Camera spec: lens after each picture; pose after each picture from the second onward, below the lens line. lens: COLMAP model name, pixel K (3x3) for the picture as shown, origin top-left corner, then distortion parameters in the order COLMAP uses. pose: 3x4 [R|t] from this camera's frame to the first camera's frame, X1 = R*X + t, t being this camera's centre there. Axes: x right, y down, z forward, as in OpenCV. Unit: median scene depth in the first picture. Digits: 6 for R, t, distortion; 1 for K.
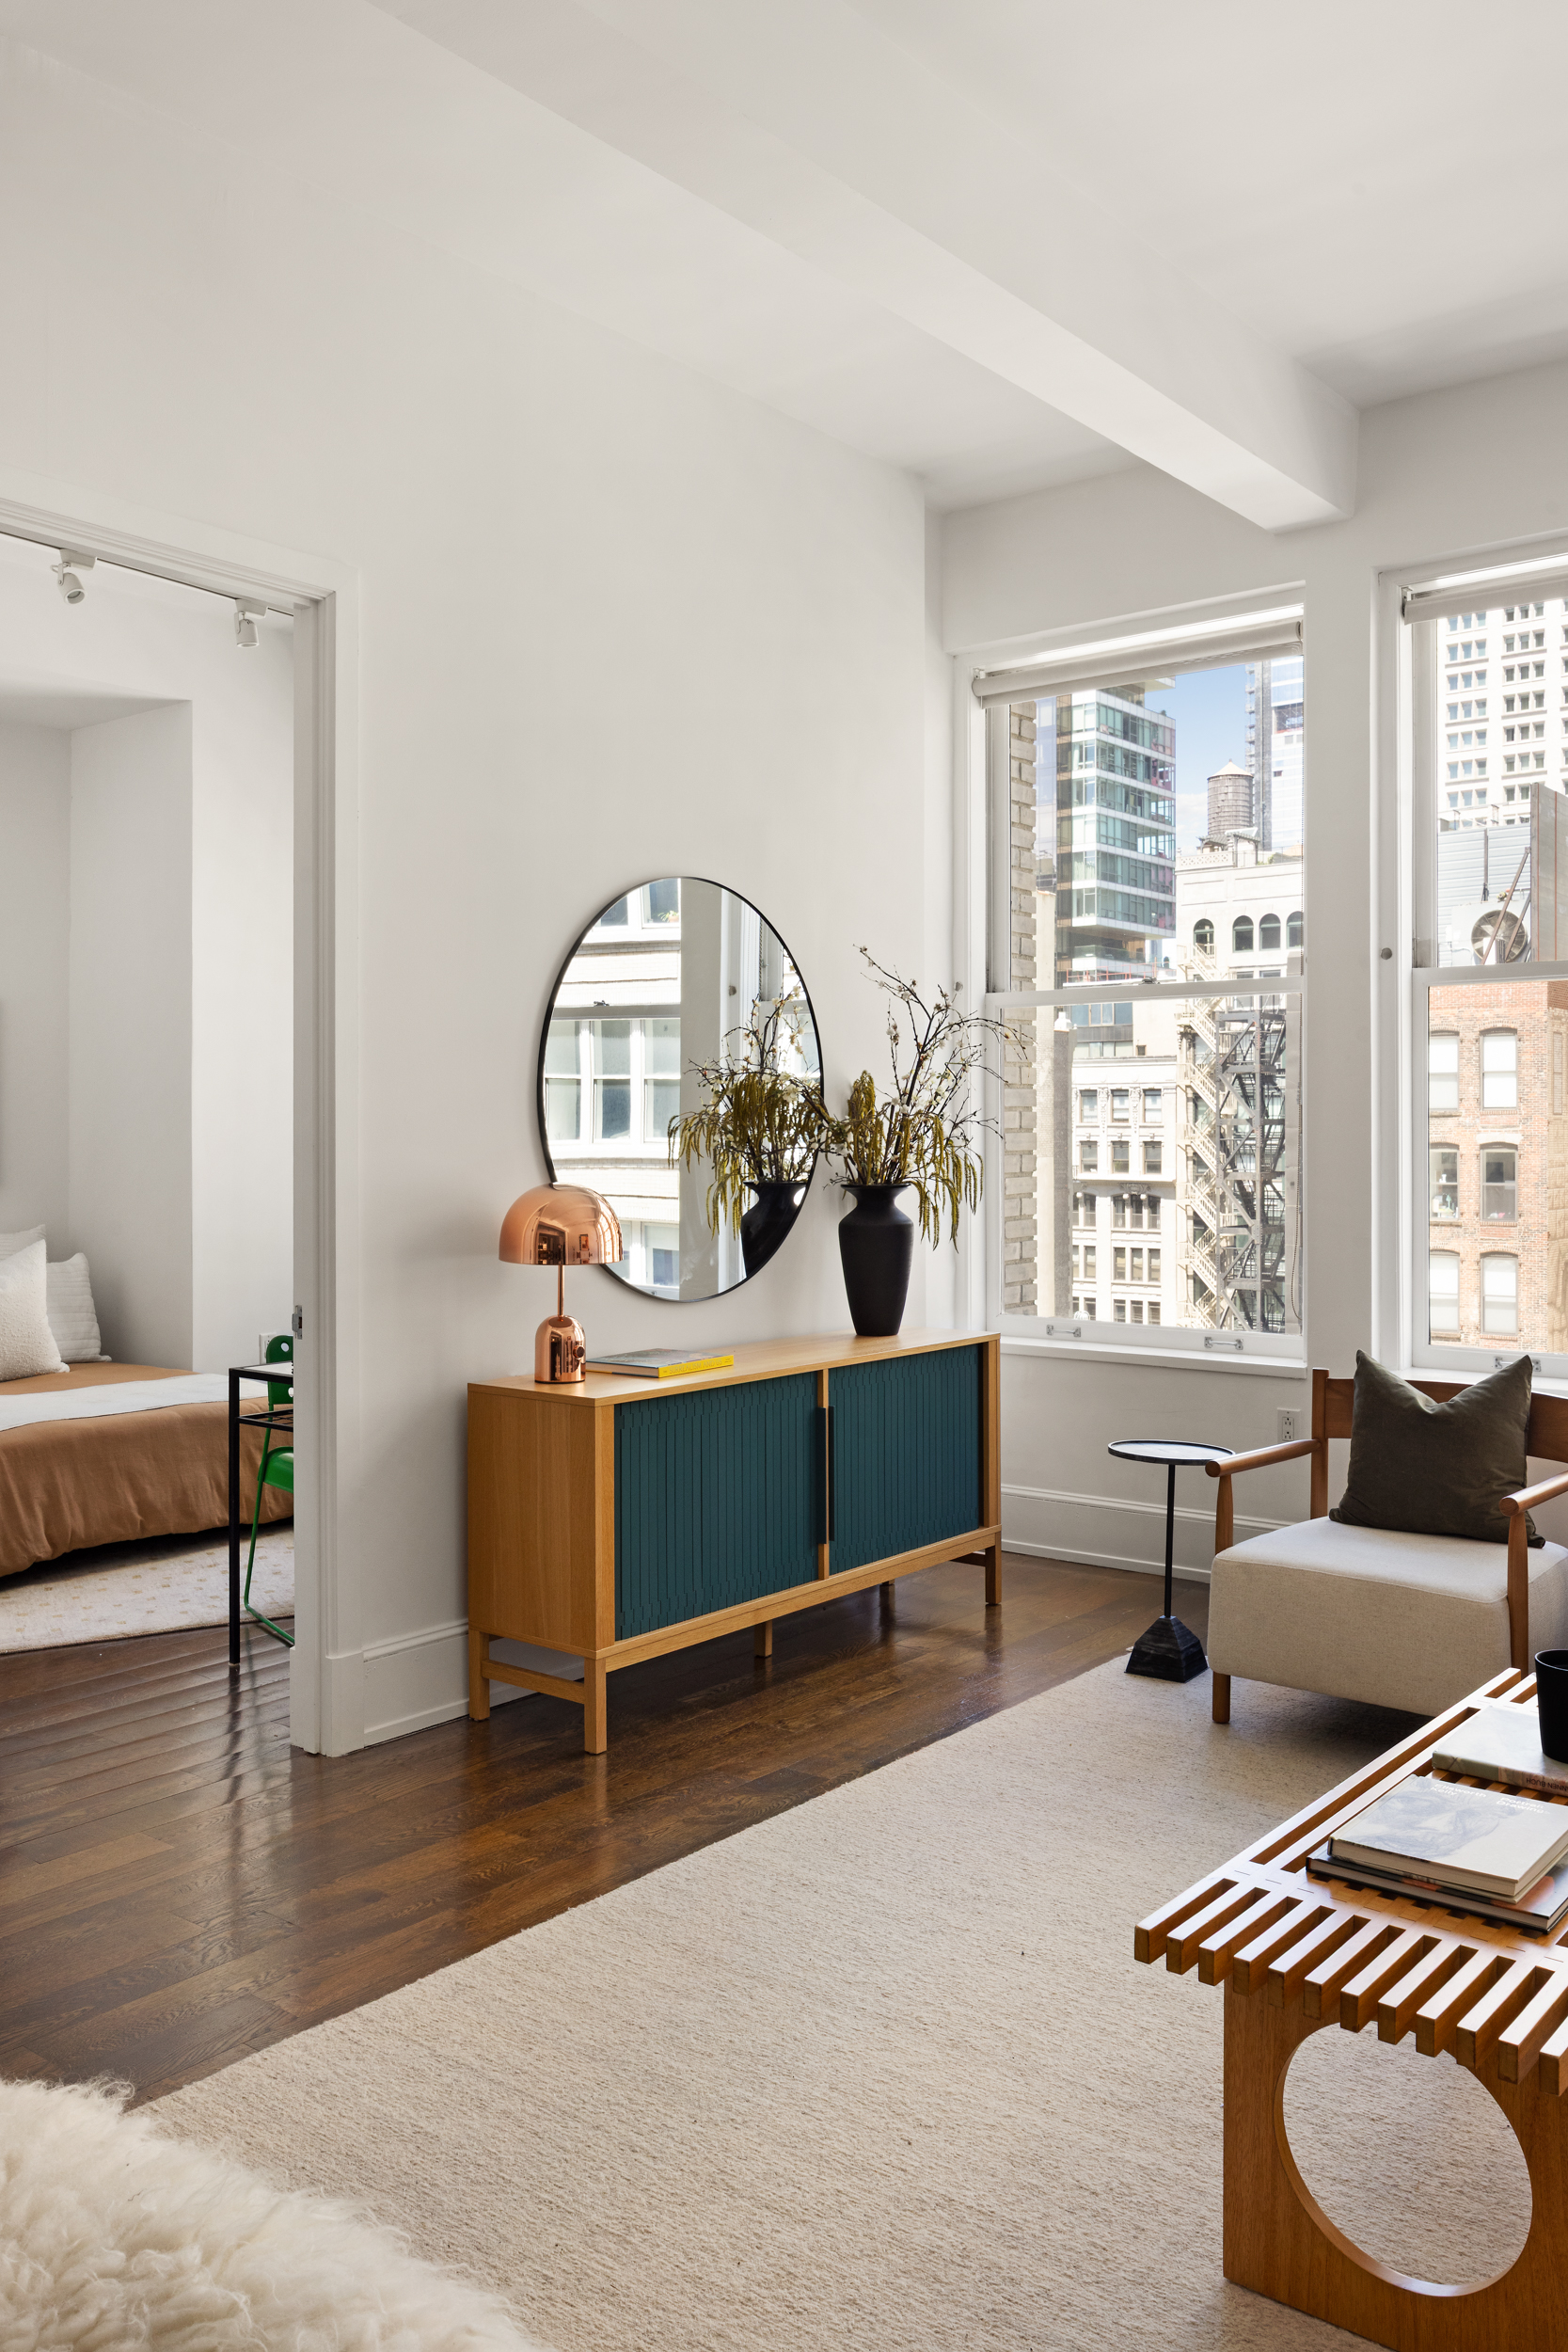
lens RADIAL K [[1835.8, 0, 722.7], [0, 1835.8, 1142.4], [0, 0, 1]] dist [0.001192, 0.002643]
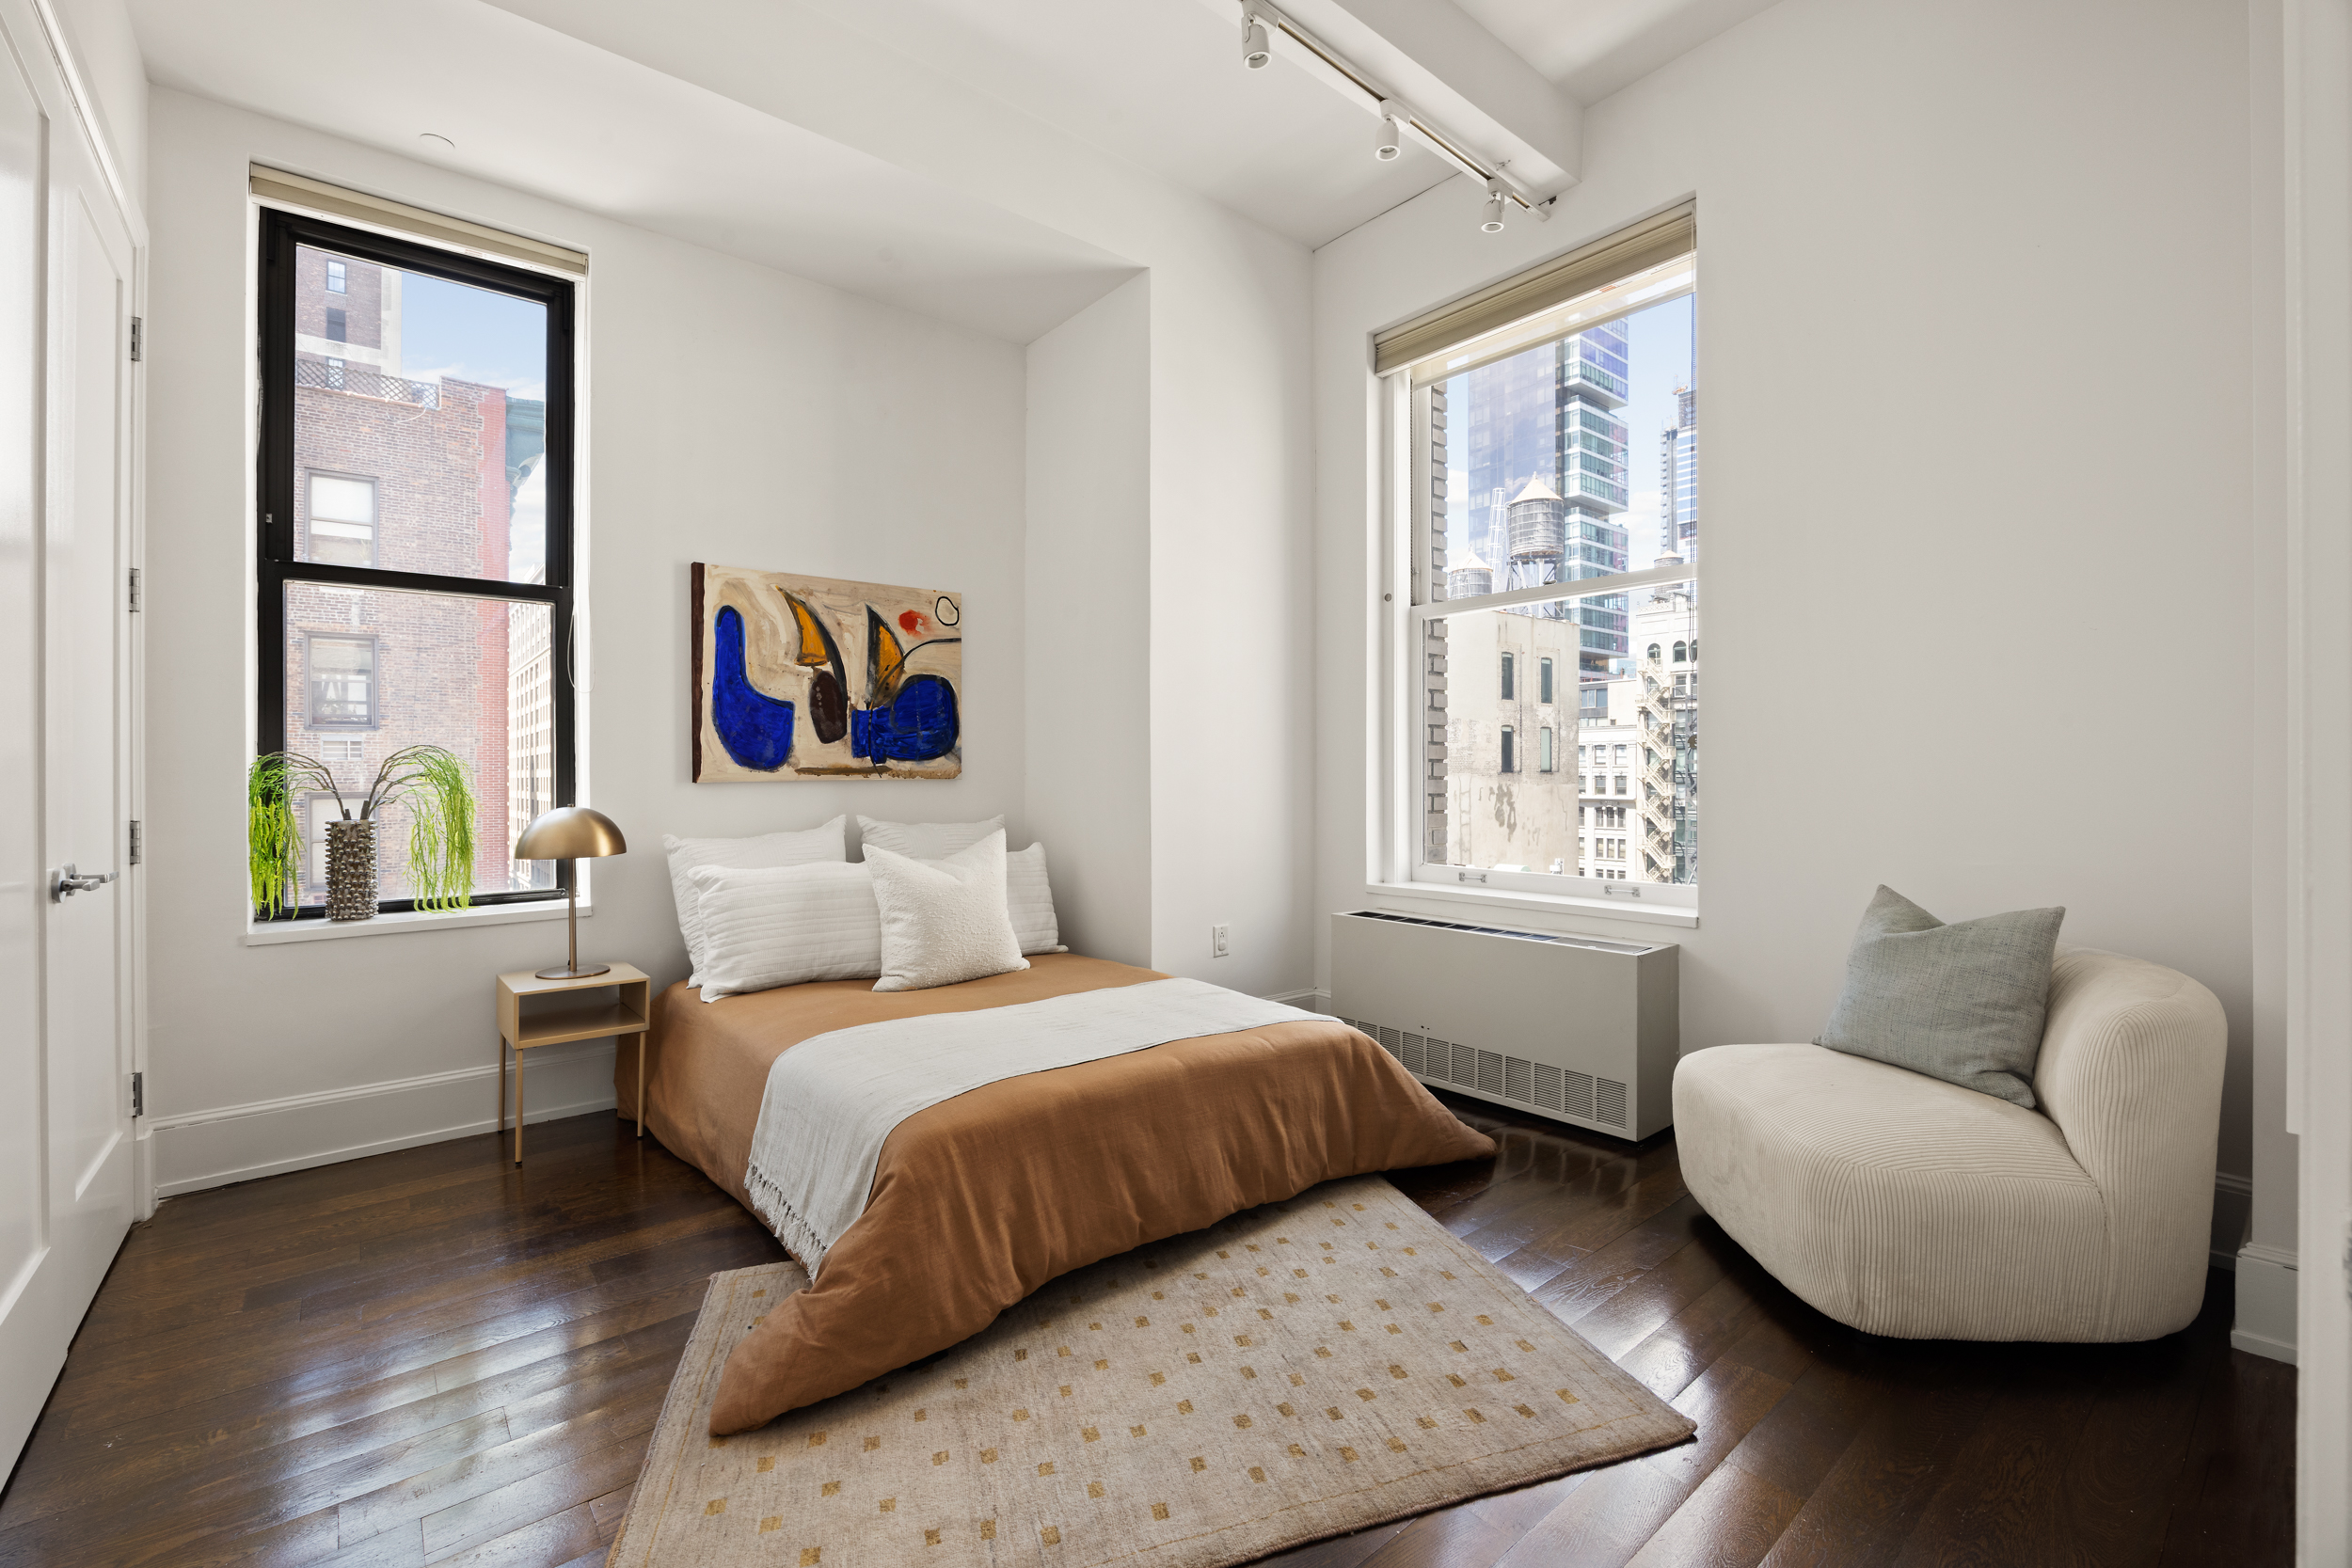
lens RADIAL K [[982.6, 0, 1178.1], [0, 982.6, 772.7], [0, 0, 1]] dist [-0.011439, -0.000035]
pose [[0.985274, -0.006001, -0.170876, -0.260714], [0.004693, 0.999957, -0.008056, 0.038079], [0.170917, 0.007136, 0.985260, 0.691371]]
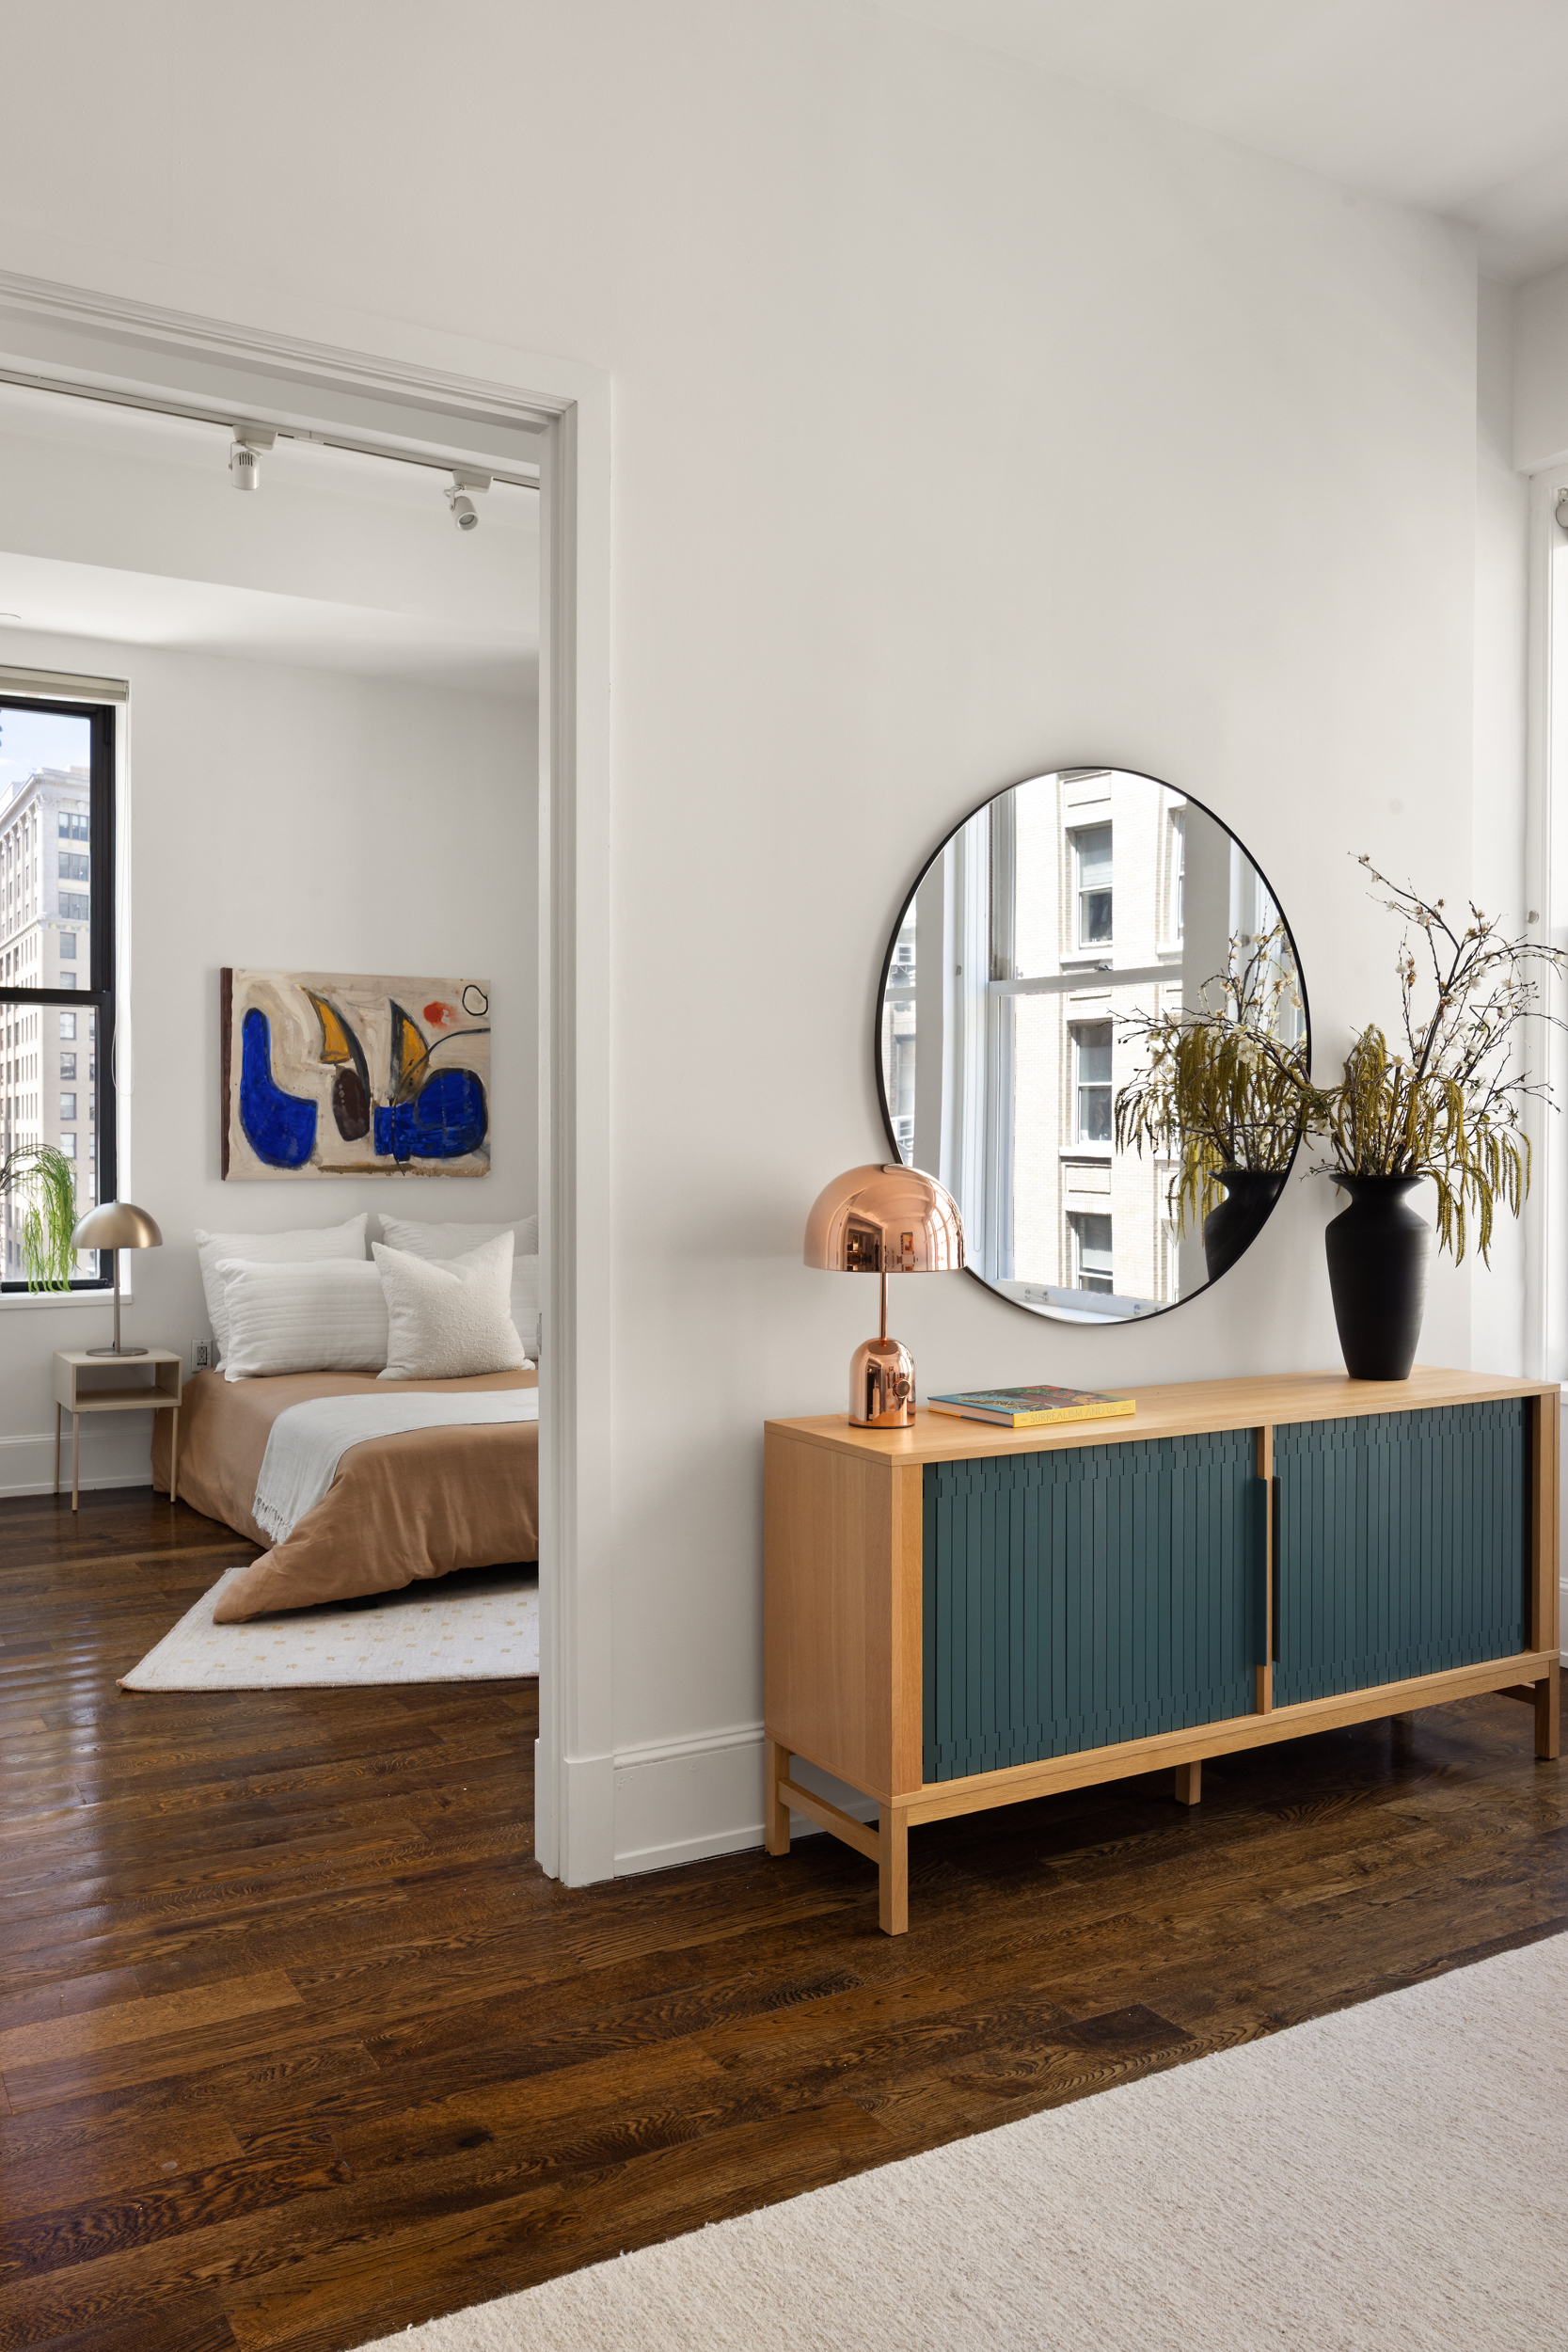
lens RADIAL K [[1764.5, 0, 770.1], [0, 1764.5, 1166.8], [0, 0, 1]] dist [-0.000948, -0.001434]
pose [[0.939527, 0.007963, -0.342382, 0.096390], [-0.004812, 0.999938, 0.010053, 0.013461], [0.342441, -0.007797, 0.939507, 0.246577]]
